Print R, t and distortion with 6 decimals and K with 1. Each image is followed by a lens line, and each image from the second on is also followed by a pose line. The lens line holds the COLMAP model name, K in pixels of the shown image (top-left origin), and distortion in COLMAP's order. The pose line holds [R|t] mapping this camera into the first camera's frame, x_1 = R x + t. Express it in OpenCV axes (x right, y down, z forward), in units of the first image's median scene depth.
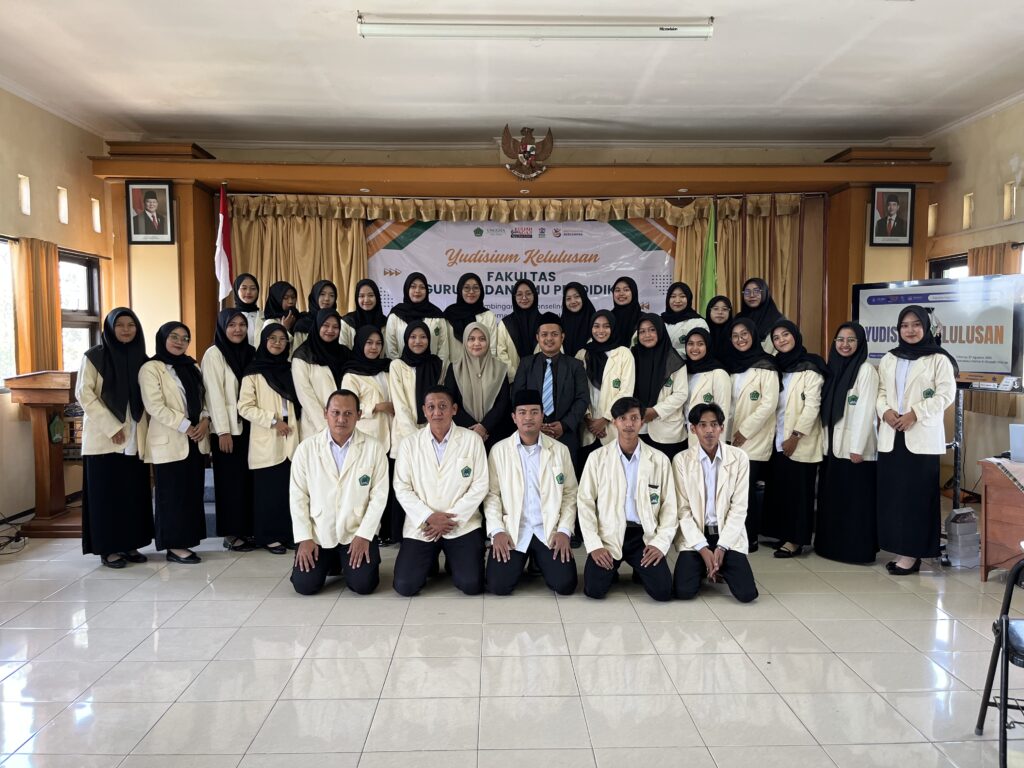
lens RADIAL K [[781.1, 0, 513.1], [0, 781.1, 387.7], [0, 0, 1]] dist [0.062961, -0.086706]
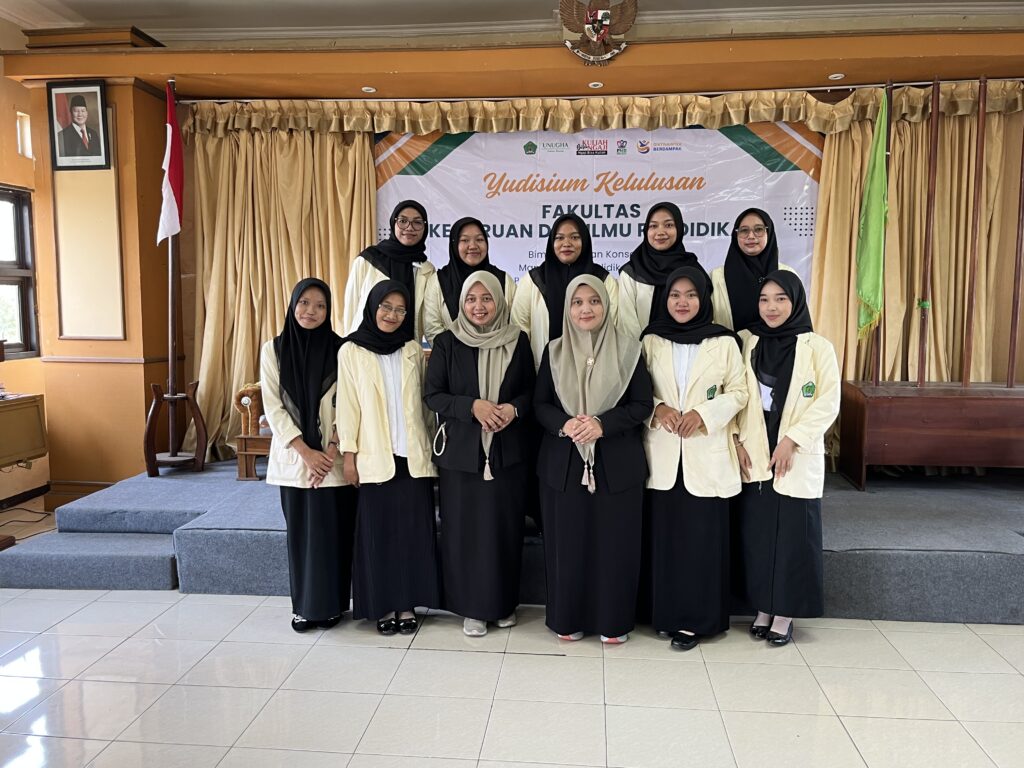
lens RADIAL K [[837.0, 0, 512.0], [0, 837.0, 384.0], [0, 0, 1]] dist [0.043502, -0.044584]
pose [[0.992792, 0.014865, -0.118922, 0.033145], [-0.010172, 0.999149, 0.039975, -0.017665], [0.119415, -0.038477, 0.992099, 0.249219]]
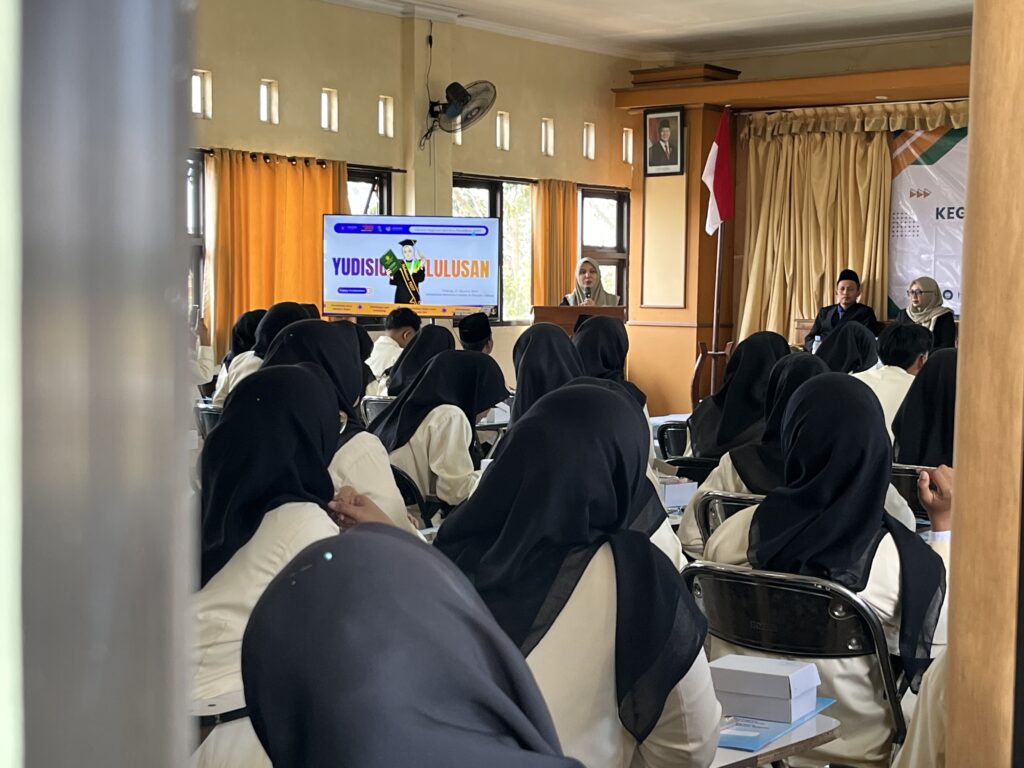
lens RADIAL K [[1634.6, 0, 512.0], [0, 1634.6, 384.0], [0, 0, 1]] dist [0.222746, -0.733750]
pose [[0.752859, 0.044971, -0.656643, 0.672328], [-0.049413, 0.998709, 0.011744, 0.050105], [0.656324, 0.023605, 0.754110, -0.565720]]
